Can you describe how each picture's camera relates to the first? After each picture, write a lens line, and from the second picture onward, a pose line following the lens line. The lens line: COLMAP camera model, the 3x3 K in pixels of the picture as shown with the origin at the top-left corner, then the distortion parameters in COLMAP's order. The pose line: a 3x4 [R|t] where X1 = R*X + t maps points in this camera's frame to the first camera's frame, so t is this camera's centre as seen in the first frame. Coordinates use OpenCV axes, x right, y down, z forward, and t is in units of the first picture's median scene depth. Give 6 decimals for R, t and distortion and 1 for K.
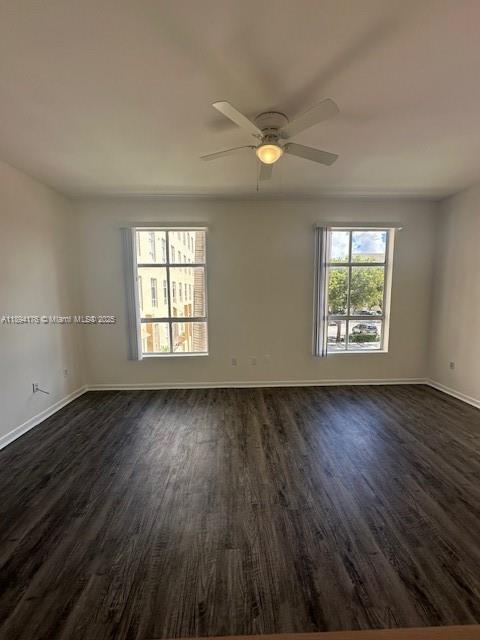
lens RADIAL K [[256.6, 0, 239.5], [0, 256.6, 315.8], [0, 0, 1]] dist [0.001528, -0.000438]
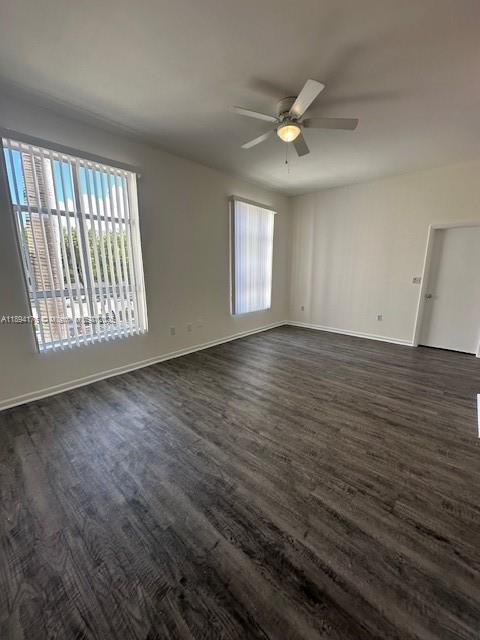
lens RADIAL K [[256.6, 0, 244.8], [0, 256.6, 317.6], [0, 0, 1]] dist [0.001528, -0.000438]
pose [[0.685917, -0.133775, 0.715278, -0.843572], [0.057335, 0.989836, 0.130142, 0.035137], [-0.725417, -0.048256, 0.686616, 0.261408]]
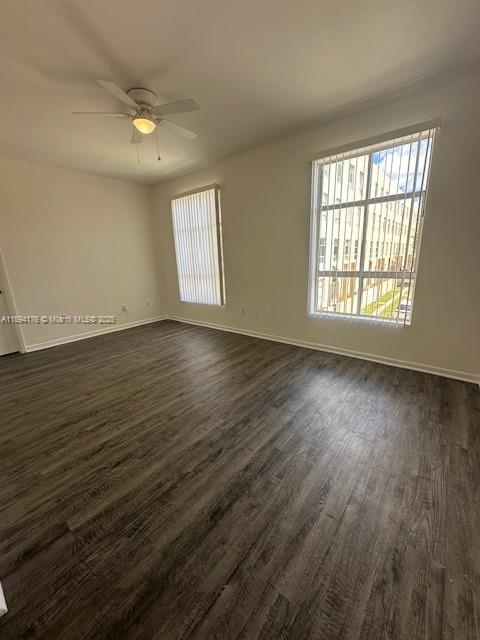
lens RADIAL K [[256.6, 0, 235.1], [0, 256.6, 313.7], [0, 0, 1]] dist [0.001528, -0.000438]
pose [[0.740111, 0.126276, -0.660523, 1.137540], [-0.026834, 0.986975, 0.158619, 0.022523], [0.671949, -0.099671, 0.733860, 0.269901]]
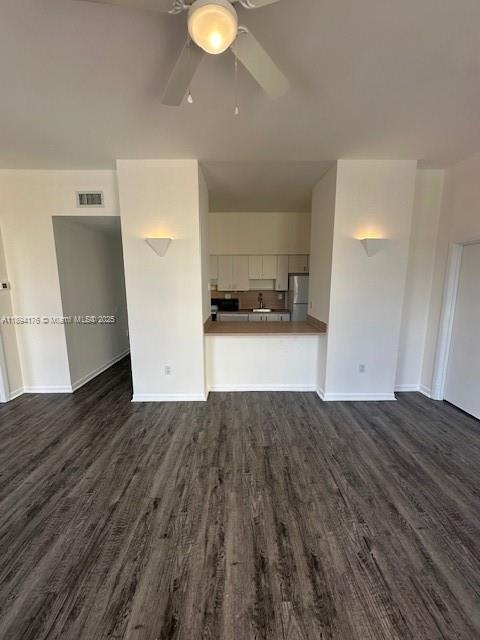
lens RADIAL K [[256.6, 0, 240.3], [0, 256.6, 320.5], [0, 0, 1]] dist [0.001528, -0.000438]
pose [[-0.999710, 0.005177, 0.023514, 0.043841], [0.010876, 0.968390, 0.249206, -0.144470], [-0.021481, 0.249389, -0.968165, 1.446411]]
